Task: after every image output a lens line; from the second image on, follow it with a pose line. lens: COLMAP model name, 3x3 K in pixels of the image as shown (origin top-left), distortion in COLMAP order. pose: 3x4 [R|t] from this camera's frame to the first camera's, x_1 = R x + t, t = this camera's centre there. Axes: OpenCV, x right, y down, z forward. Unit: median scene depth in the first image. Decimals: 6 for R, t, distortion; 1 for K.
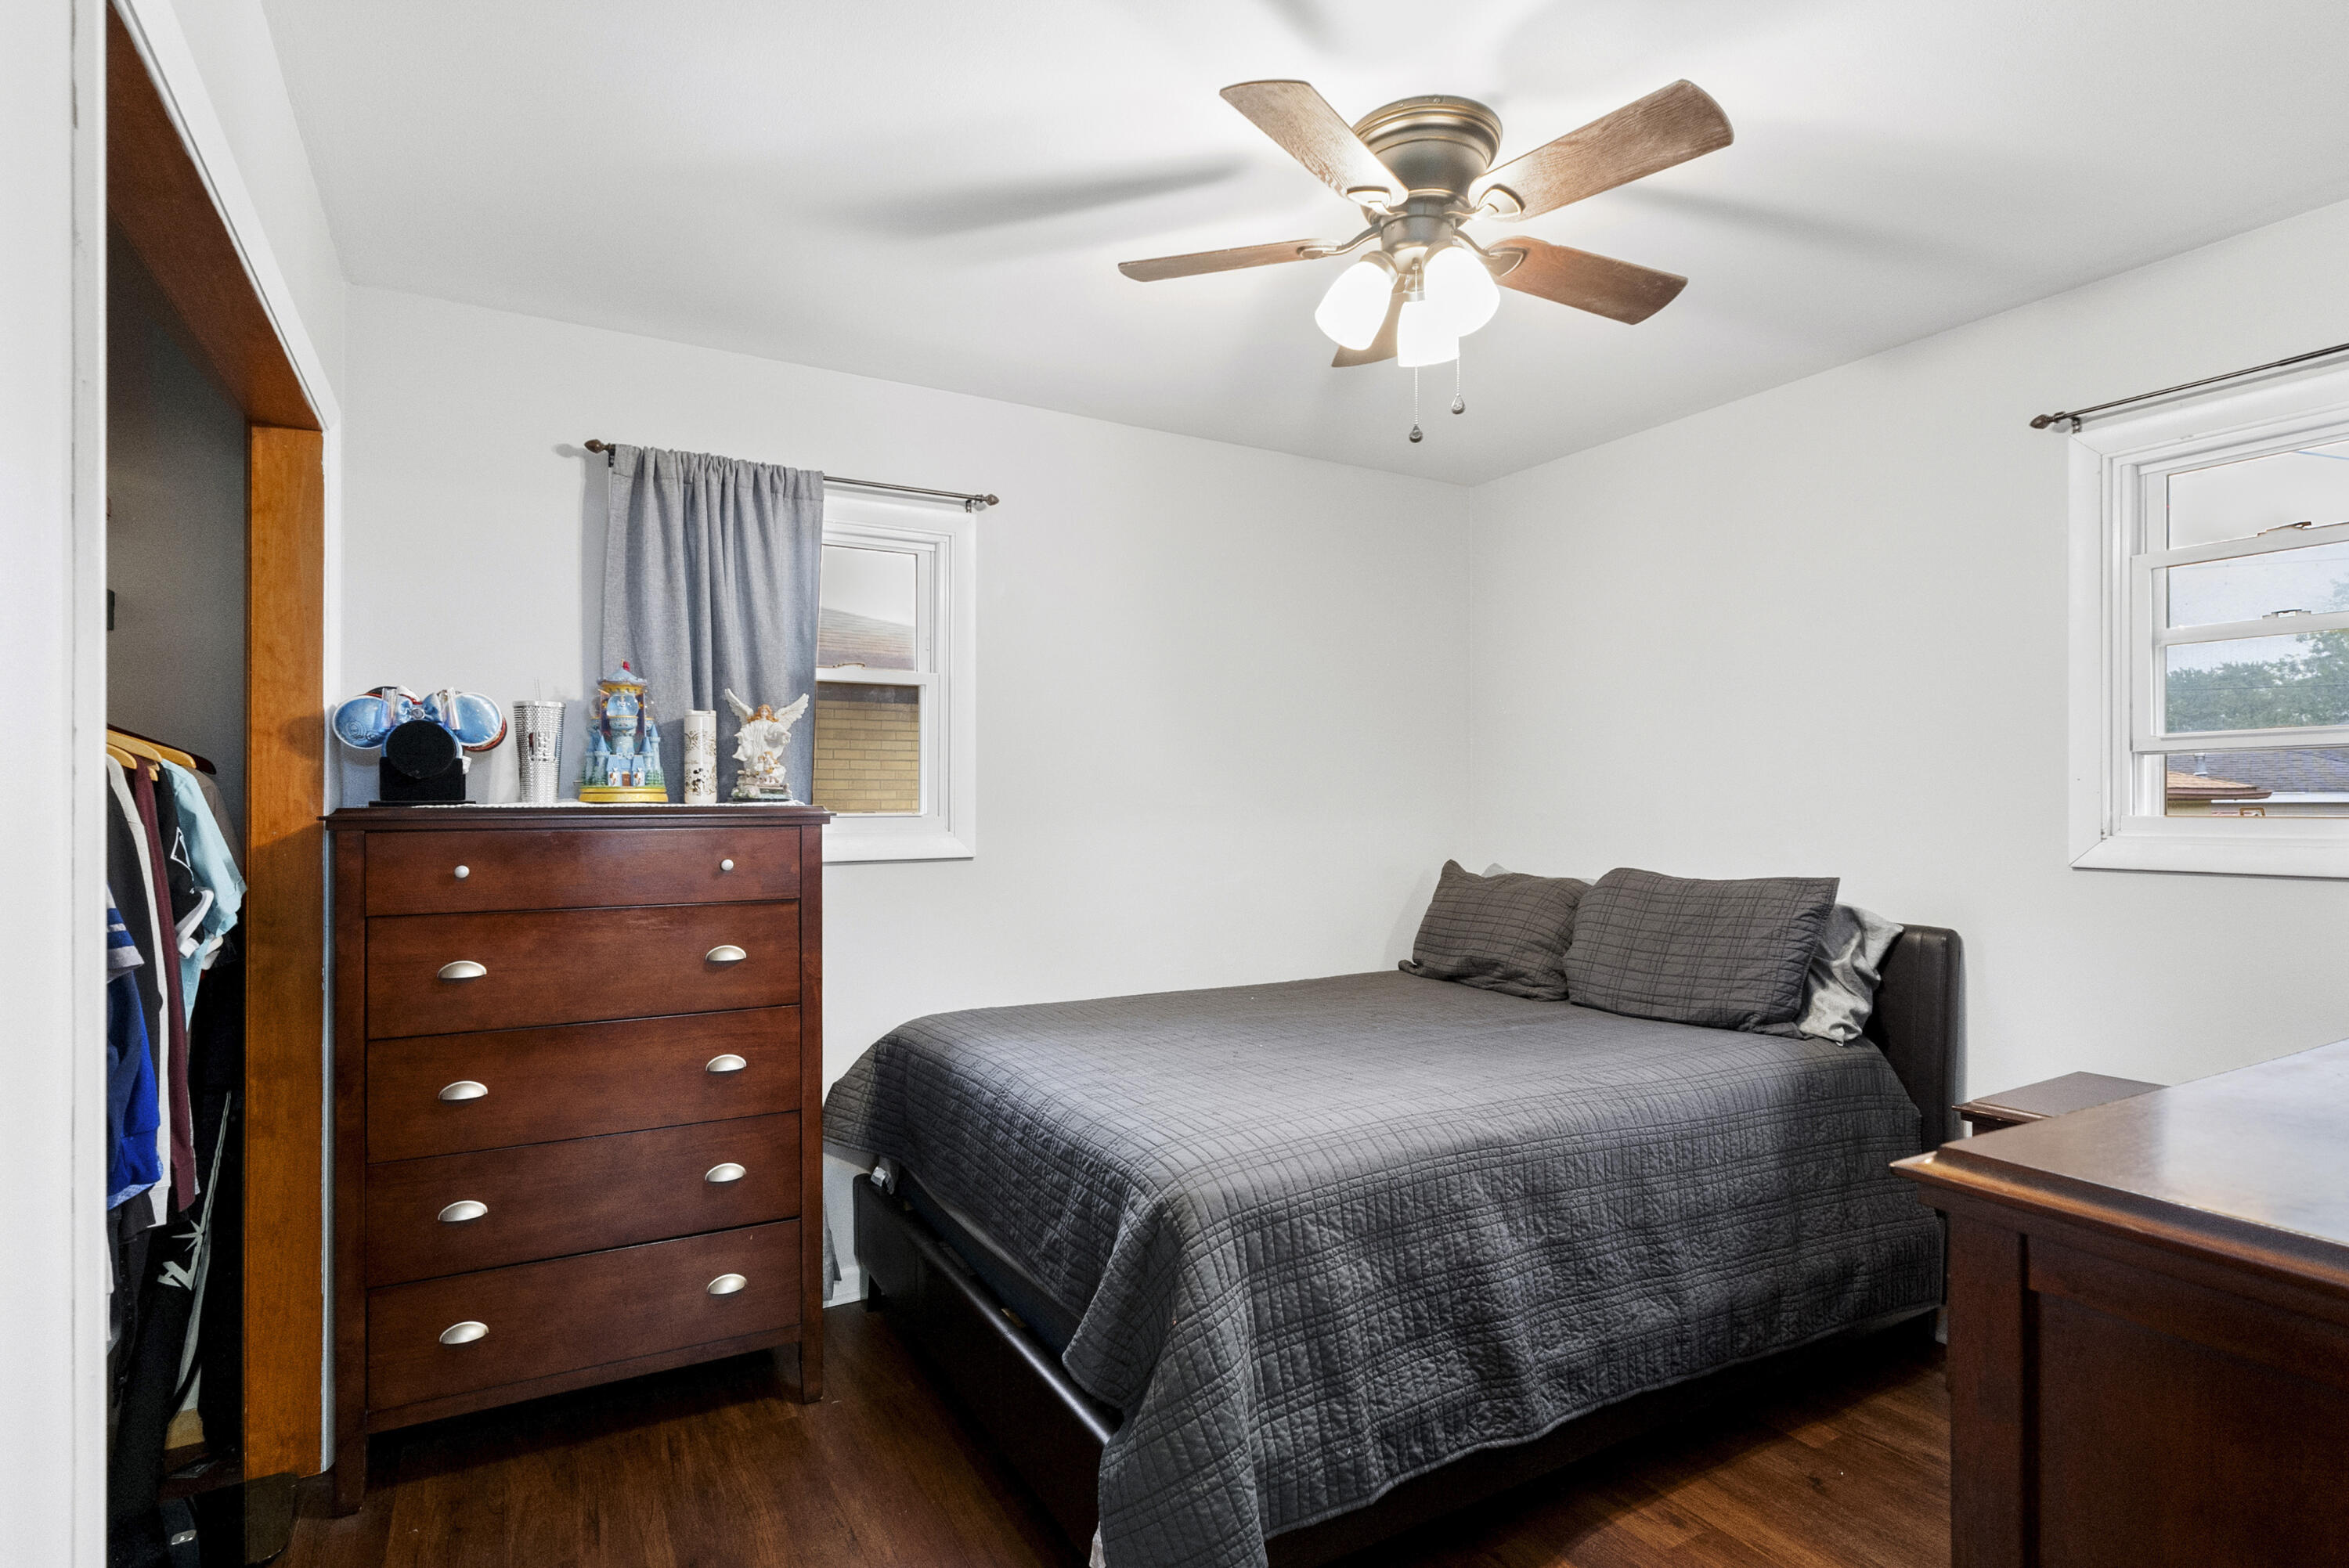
lens RADIAL K [[1176.6, 0, 1181.6], [0, 1176.6, 795.4], [0, 0, 1]] dist [-0.001114, -0.000388]
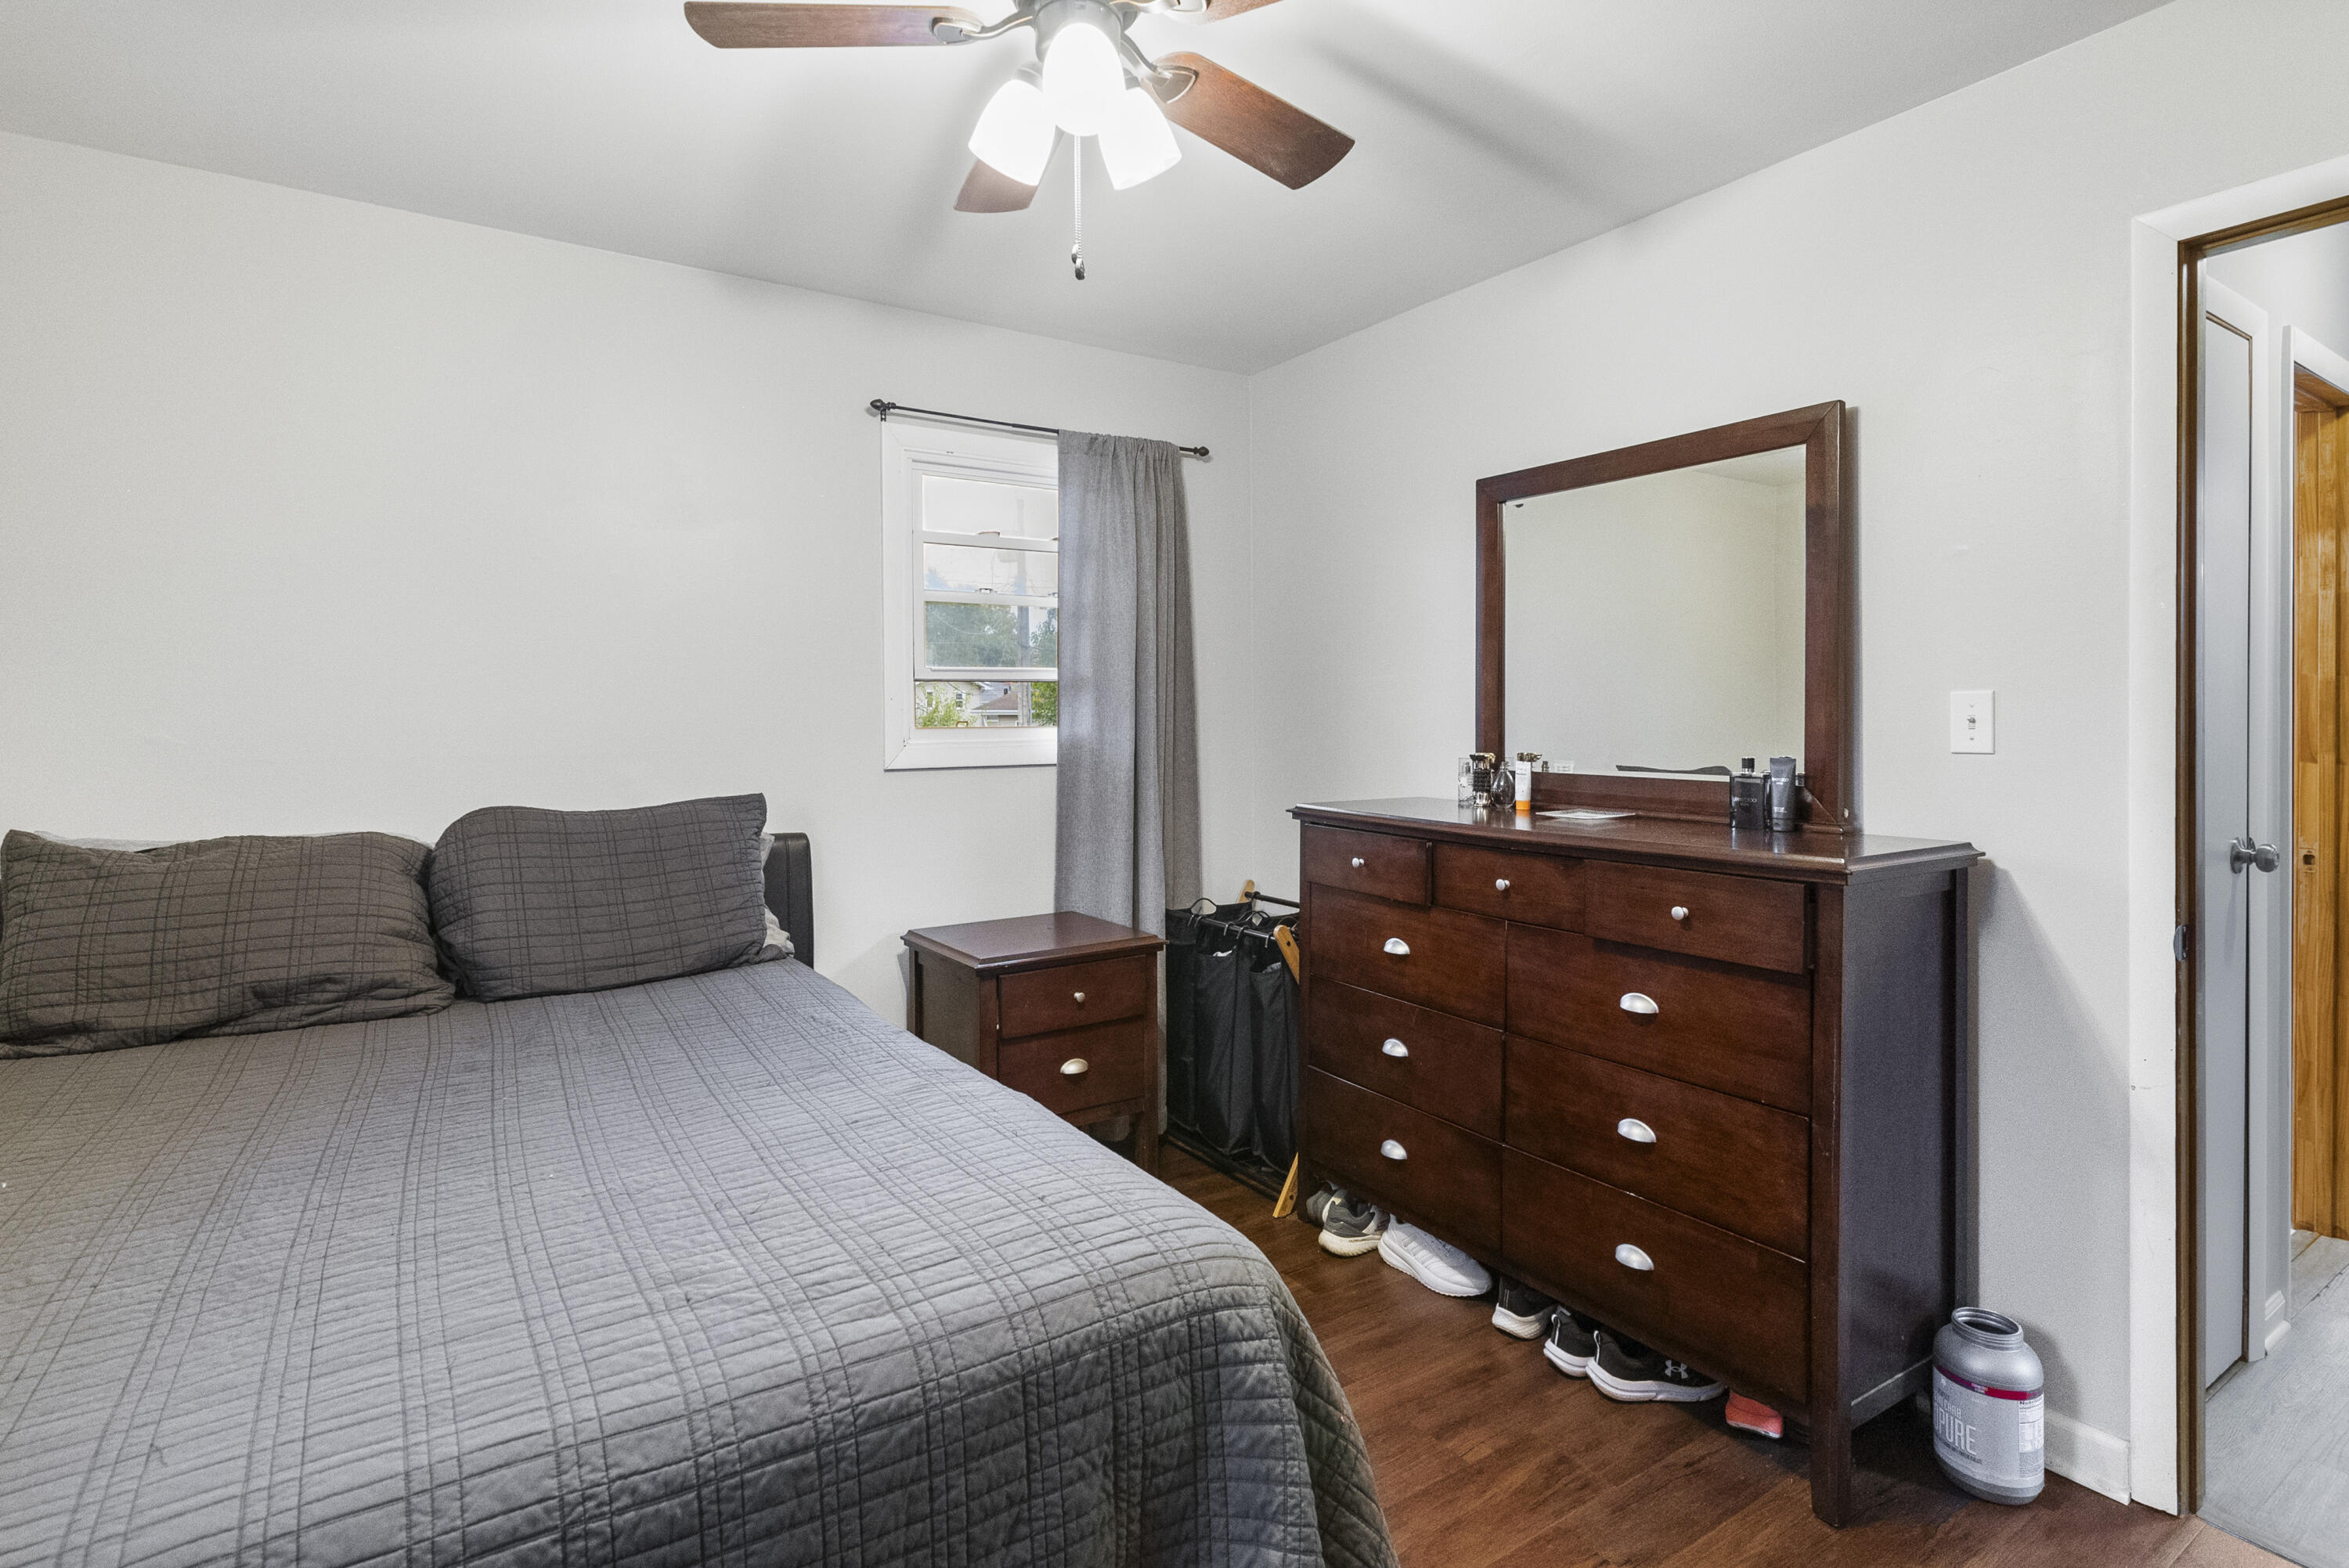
lens RADIAL K [[1169.0, 0, 1180.8], [0, 1169.0, 708.7], [0, 0, 1]] dist [-0.000093, -0.000002]
pose [[-0.057649, -0.000367, 0.998337, -0.394414], [-0.002618, 0.999997, 0.000217, -0.003086], [-0.998333, -0.002601, -0.057650, 0.601658]]
